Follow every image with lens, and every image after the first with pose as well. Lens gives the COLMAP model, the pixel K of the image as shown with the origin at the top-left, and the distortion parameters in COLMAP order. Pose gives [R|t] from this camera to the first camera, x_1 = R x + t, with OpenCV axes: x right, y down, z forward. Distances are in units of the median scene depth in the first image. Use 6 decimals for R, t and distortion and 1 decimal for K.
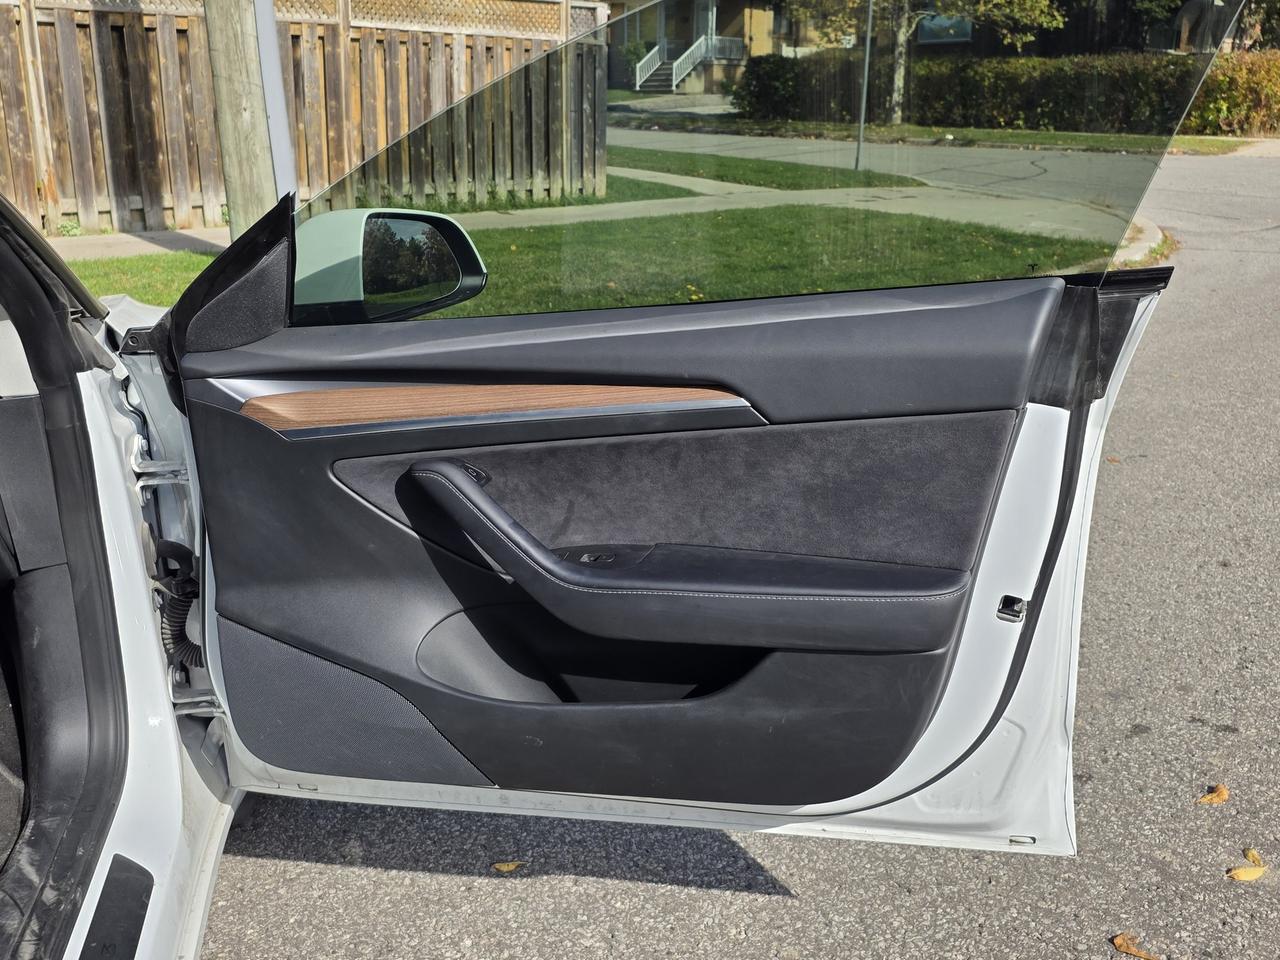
lens RADIAL K [[1185.1, 0, 640.0], [0, 1185.1, 480.0], [0, 0, 1]] dist [0.090501, -0.115405]
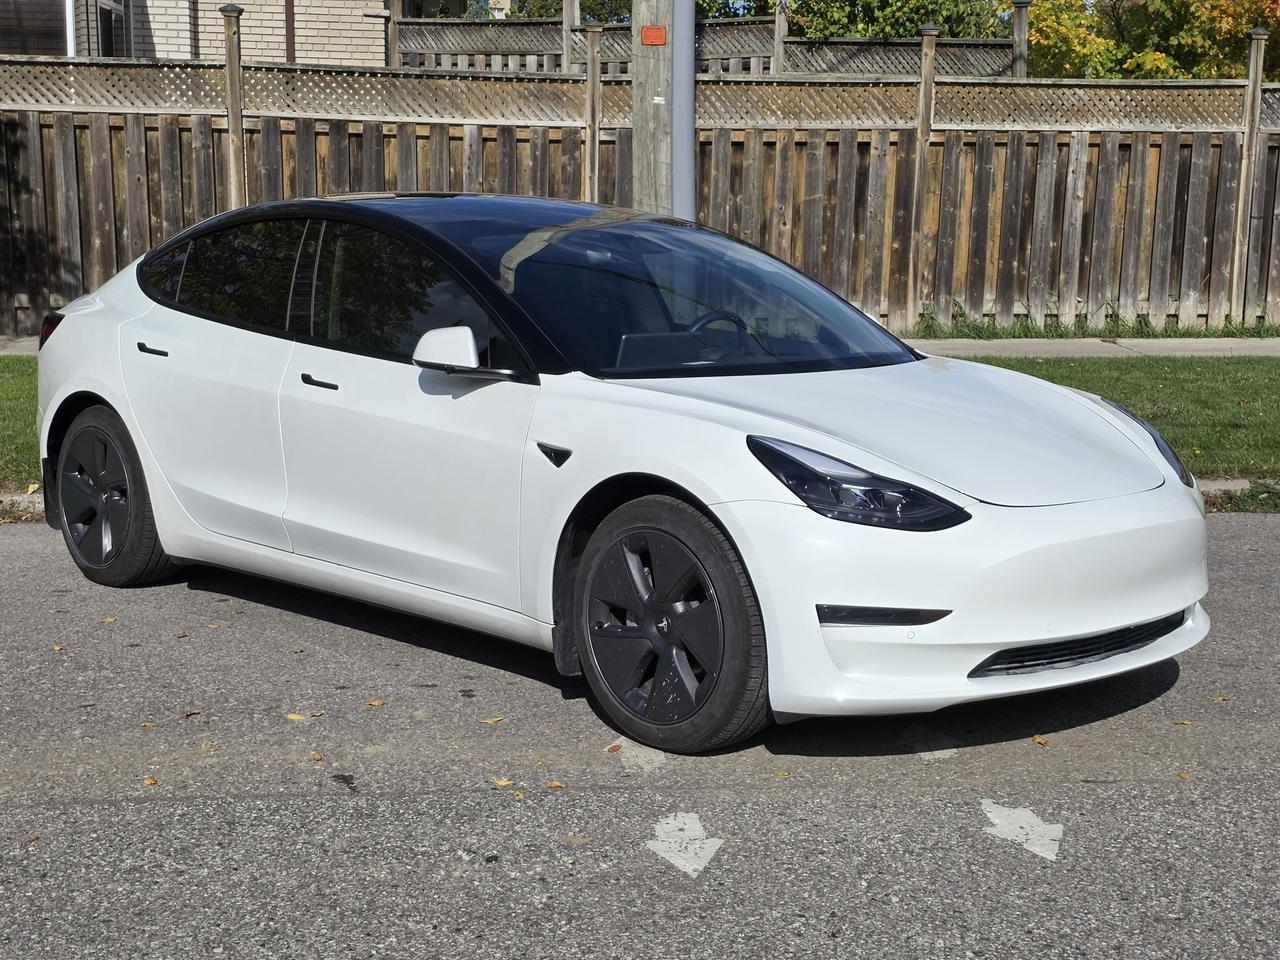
lens RADIAL K [[1835.5, 0, 640.0], [0, 1835.5, 480.0], [0, 0, 1]] dist [0.251869, -0.665249]
pose [[0.762838, 0.112212, -0.636778, 0.444572], [-0.198393, 0.977942, -0.065337, 0.012319], [0.615401, 0.176174, 0.768274, -0.140754]]
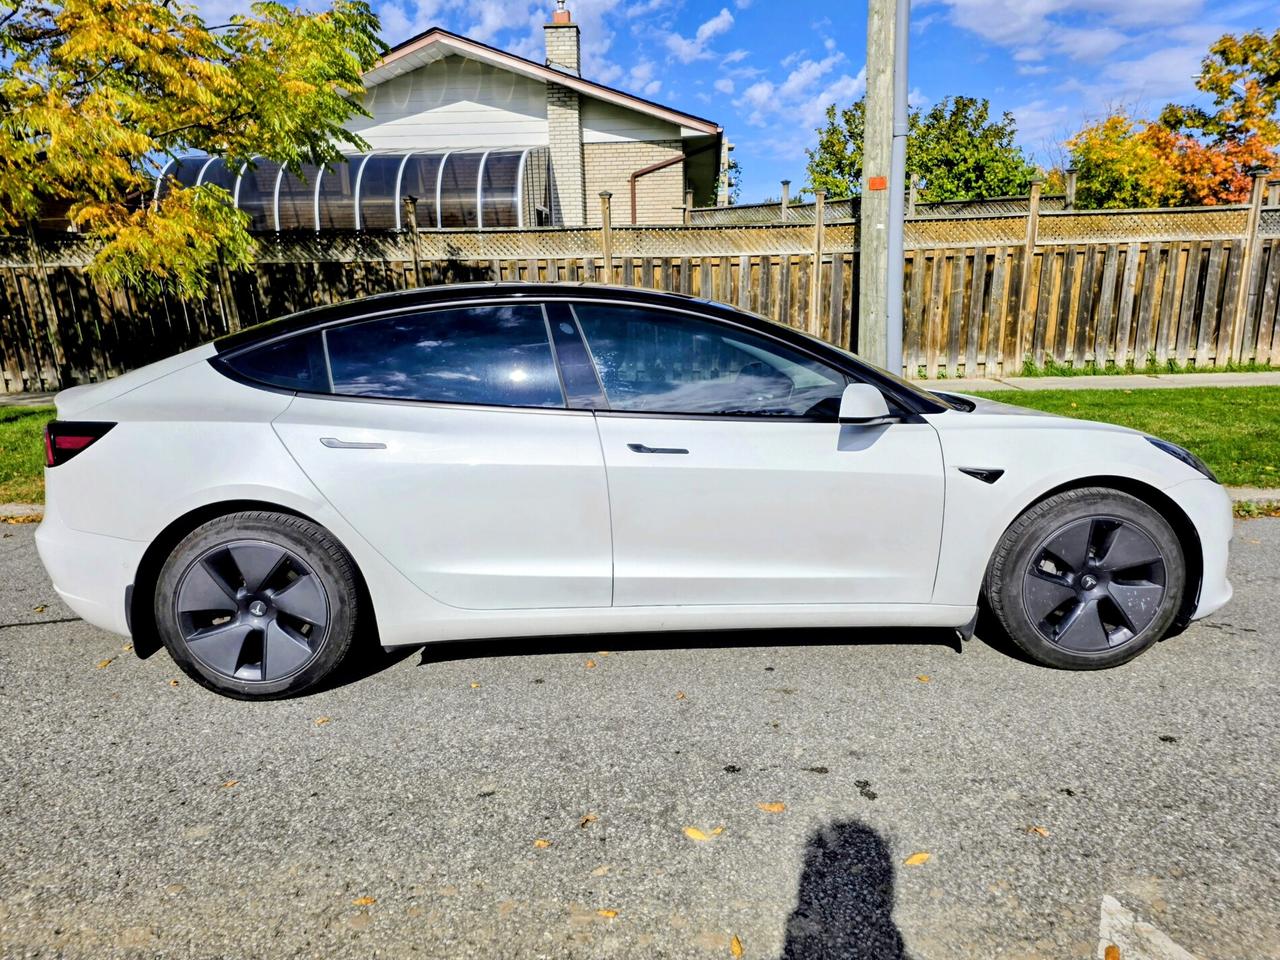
lens RADIAL K [[832.6, 0, 657.9], [0, 832.6, 477.7], [0, 0, 1]] dist [0.083060, -0.066233]
pose [[0.659815, 0.140085, -0.738255, 0.215305], [-0.196350, 0.980477, 0.010559, -0.024415], [0.725321, 0.137989, 0.674439, 0.025122]]
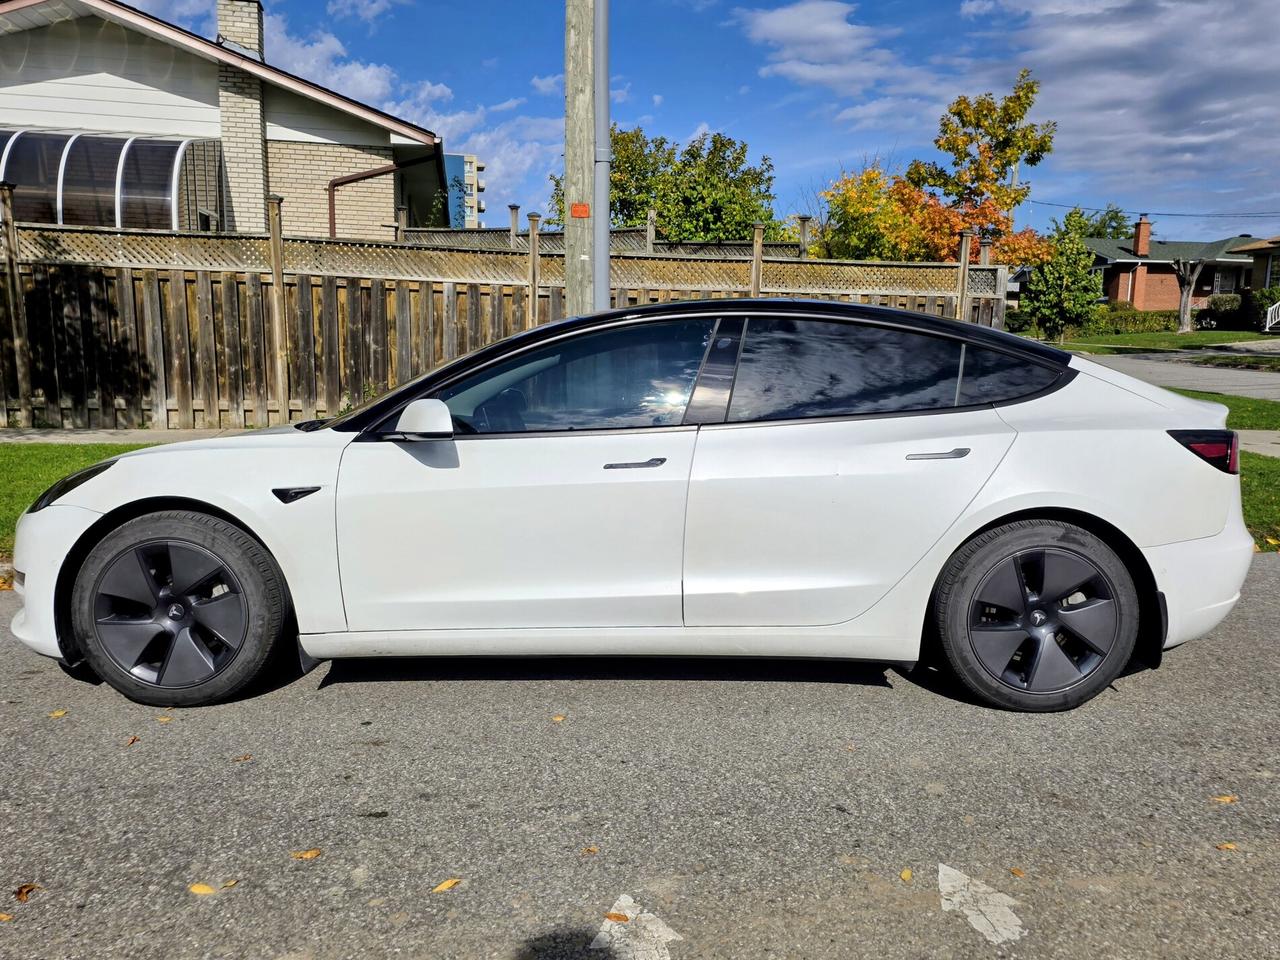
lens RADIAL K [[996.6, 0, 649.4], [0, 996.6, 487.4], [0, 0, 1]] dist [0.126584, -0.165089]
pose [[0.822204, 0.092284, -0.561662, 0.271714], [-0.181564, 0.977742, -0.105140, -0.017322], [0.539458, 0.188424, 0.820659, 0.038727]]
